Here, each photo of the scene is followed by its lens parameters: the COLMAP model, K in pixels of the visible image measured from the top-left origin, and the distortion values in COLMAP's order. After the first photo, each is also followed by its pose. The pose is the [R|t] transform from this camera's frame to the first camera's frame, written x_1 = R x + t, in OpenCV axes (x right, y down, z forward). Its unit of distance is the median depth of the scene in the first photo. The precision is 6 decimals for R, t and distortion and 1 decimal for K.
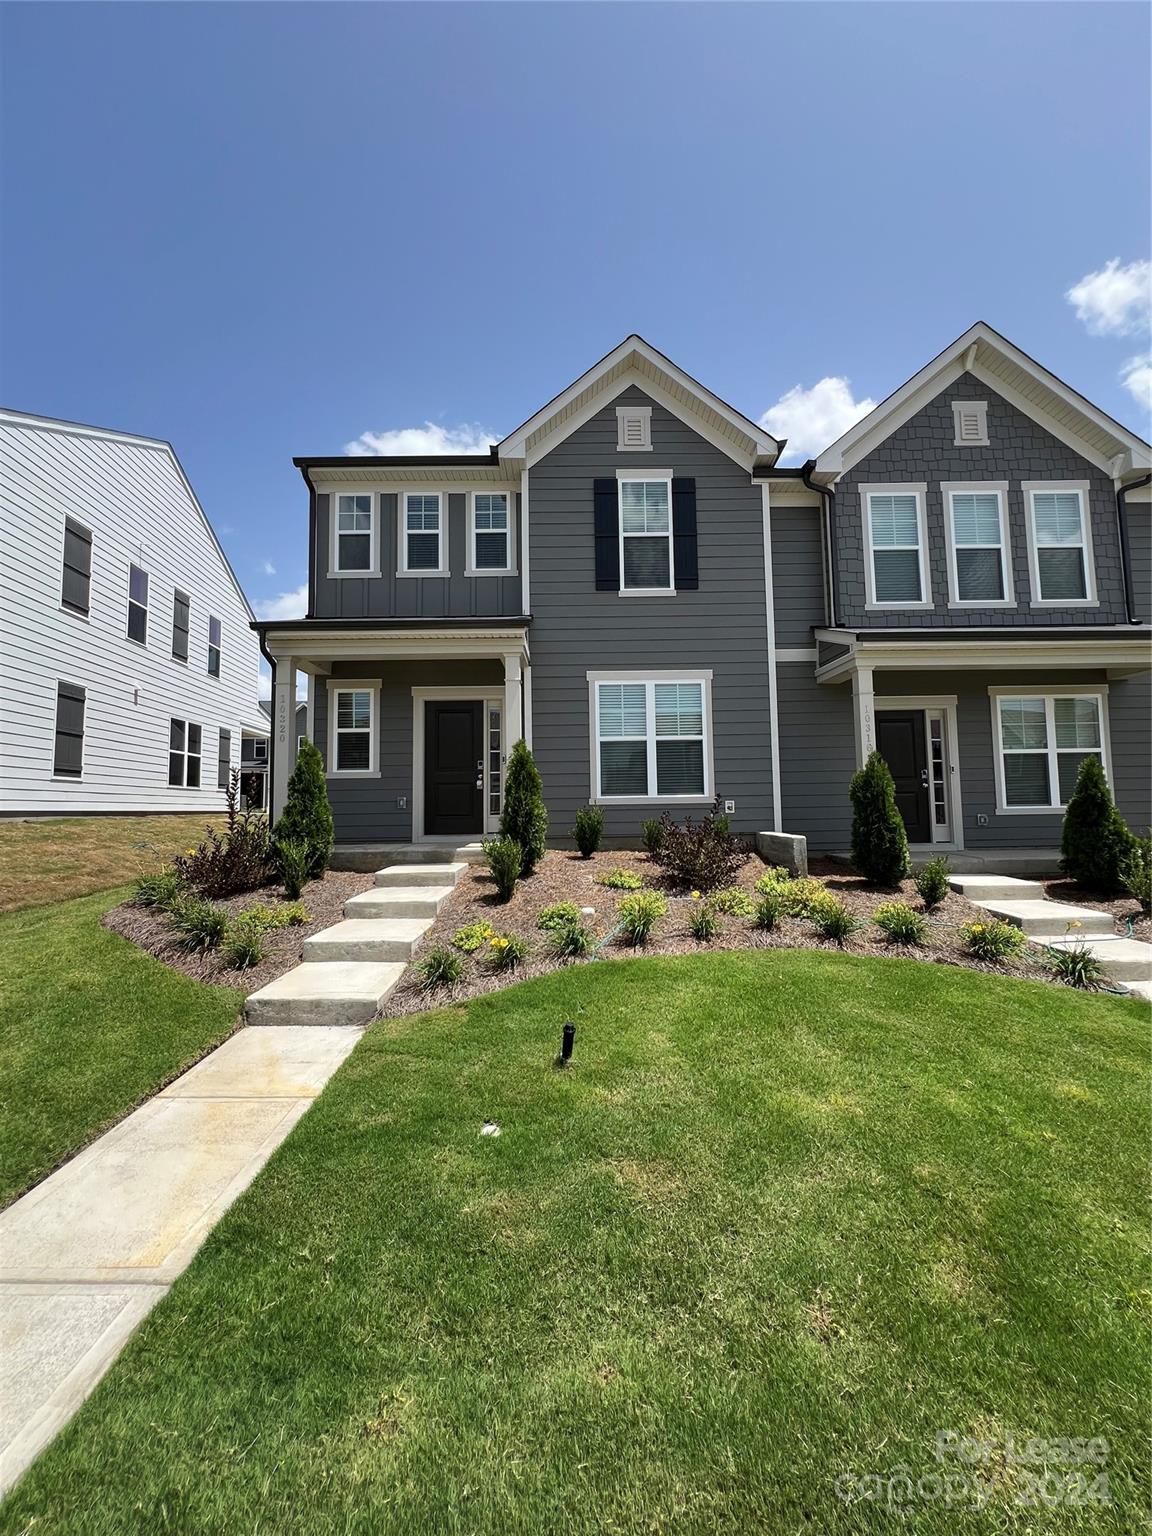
lens RADIAL K [[612.2, 0, 576.0], [0, 612.2, 768.0], [0, 0, 1]] dist [-0.001097, -0.000079]
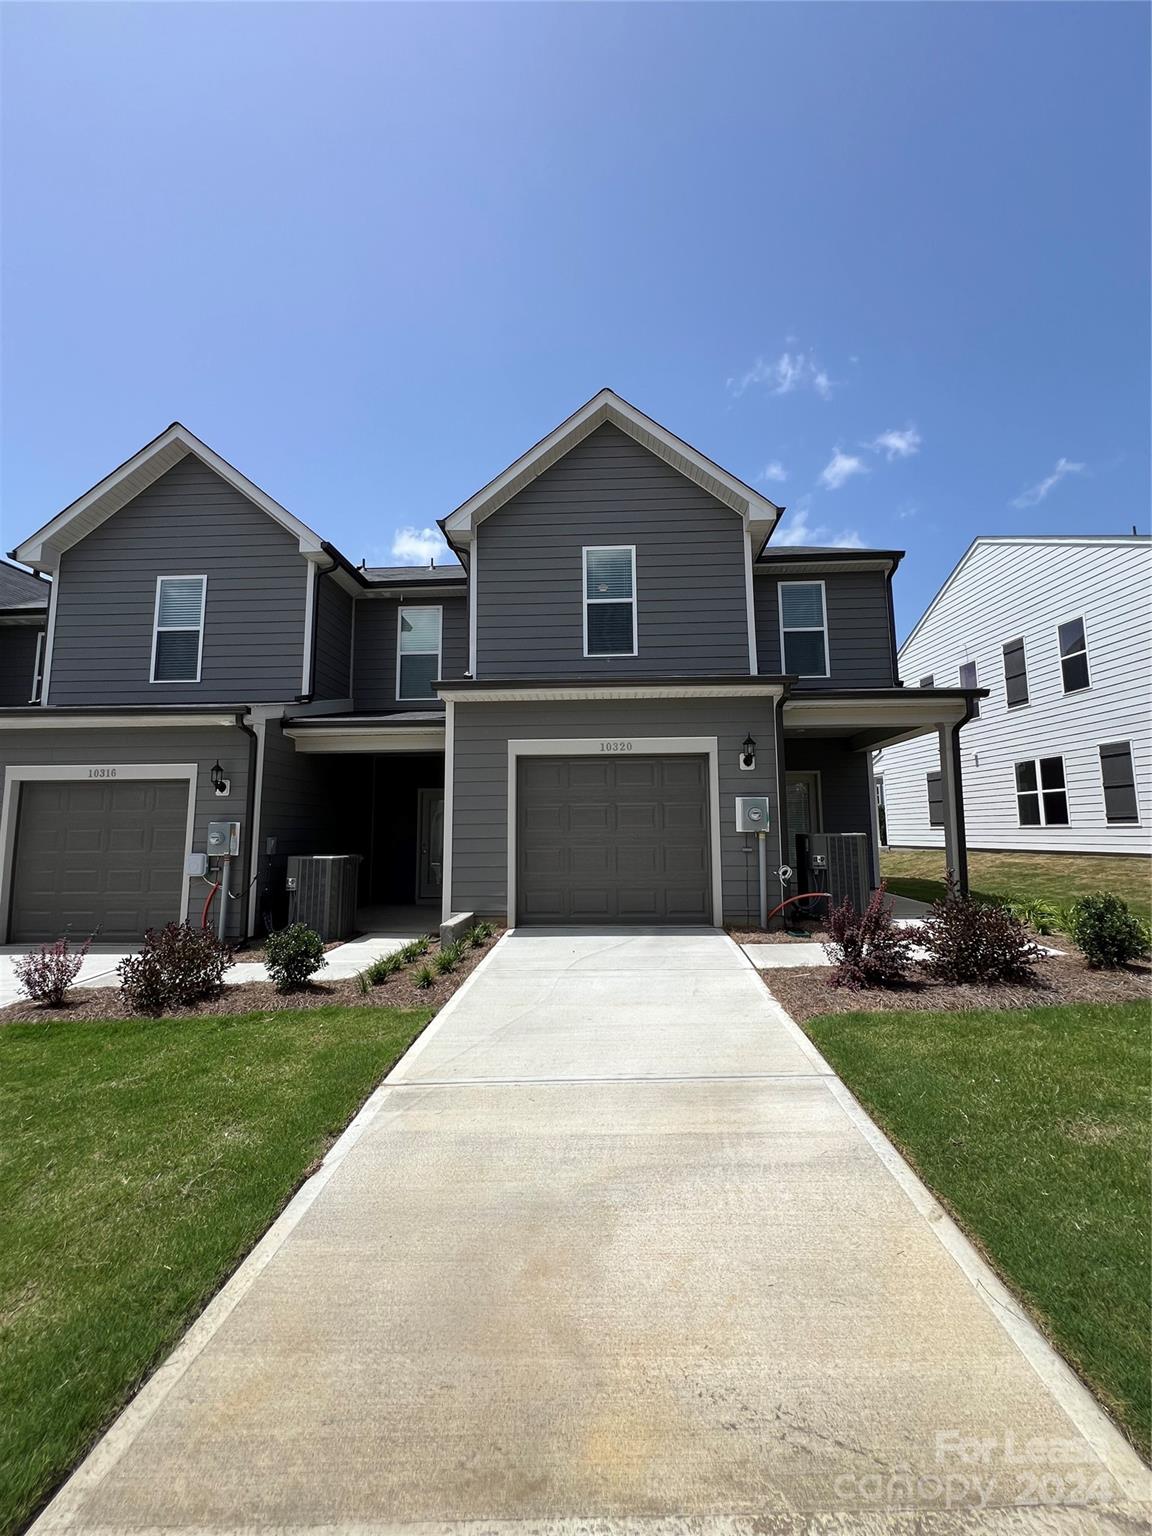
lens RADIAL K [[612.2, 0, 576.0], [0, 612.2, 768.0], [0, 0, 1]] dist [-0.001097, -0.000079]
pose [[-0.998245, 0.026210, 0.053112, 0.055072], [0.016044, 0.982889, -0.183497, 0.109682], [-0.057013, -0.182323, -0.981584, 2.045779]]
